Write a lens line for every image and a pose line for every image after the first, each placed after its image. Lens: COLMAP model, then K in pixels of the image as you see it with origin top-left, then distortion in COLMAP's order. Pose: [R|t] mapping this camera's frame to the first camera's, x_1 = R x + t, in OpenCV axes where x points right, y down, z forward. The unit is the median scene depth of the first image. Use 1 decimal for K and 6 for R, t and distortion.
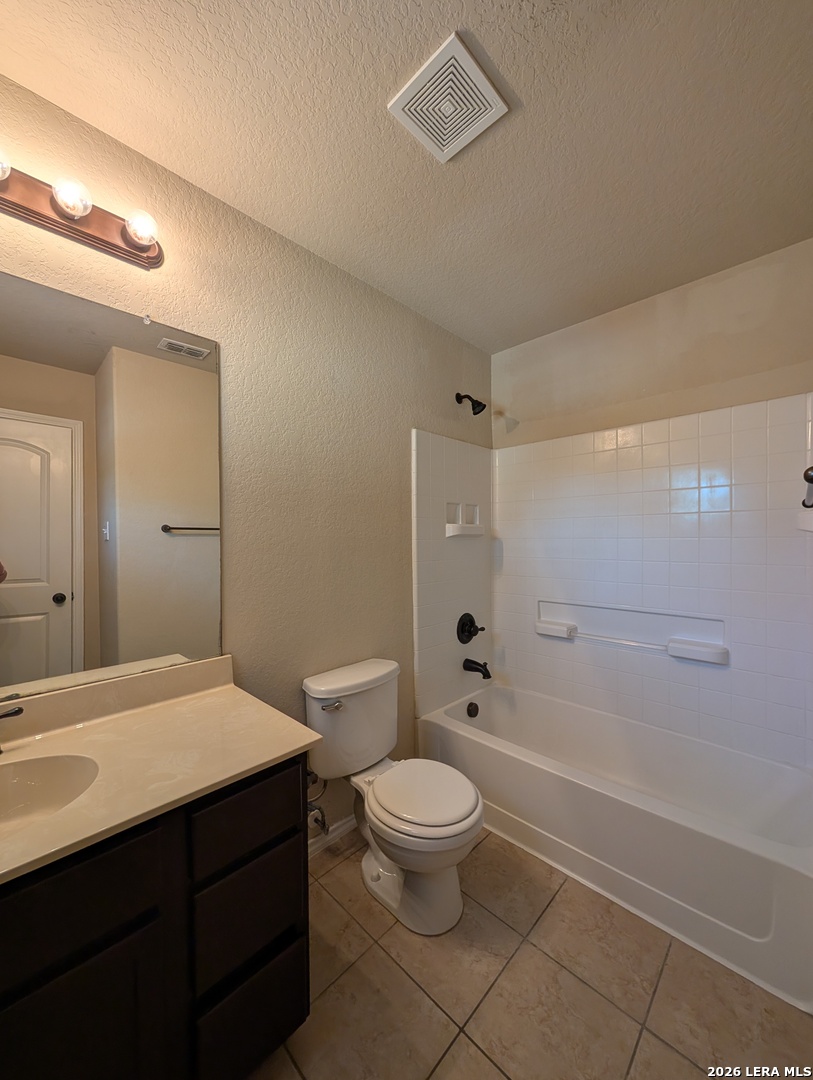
lens RADIAL K [[412.8, 0, 404.3], [0, 412.8, 541.7], [0, 0, 1]] dist [0.018588, 0.000125]
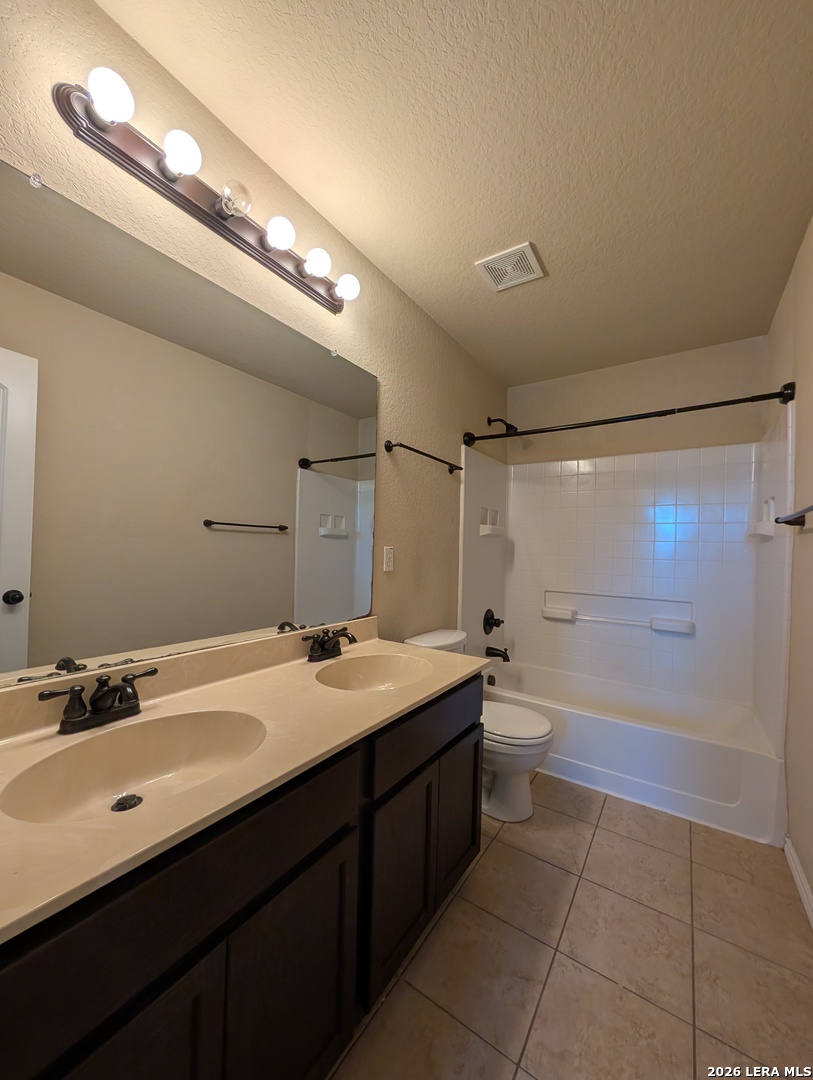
lens RADIAL K [[411.4, 0, 406.5], [0, 411.4, 540.0], [0, 0, 1]] dist [0.002117, 0.000454]
pose [[0.987168, 0.034935, 0.155819, -0.370577], [-0.031954, 0.999256, -0.021597, 0.043085], [-0.156457, 0.016341, 0.987550, -0.185837]]
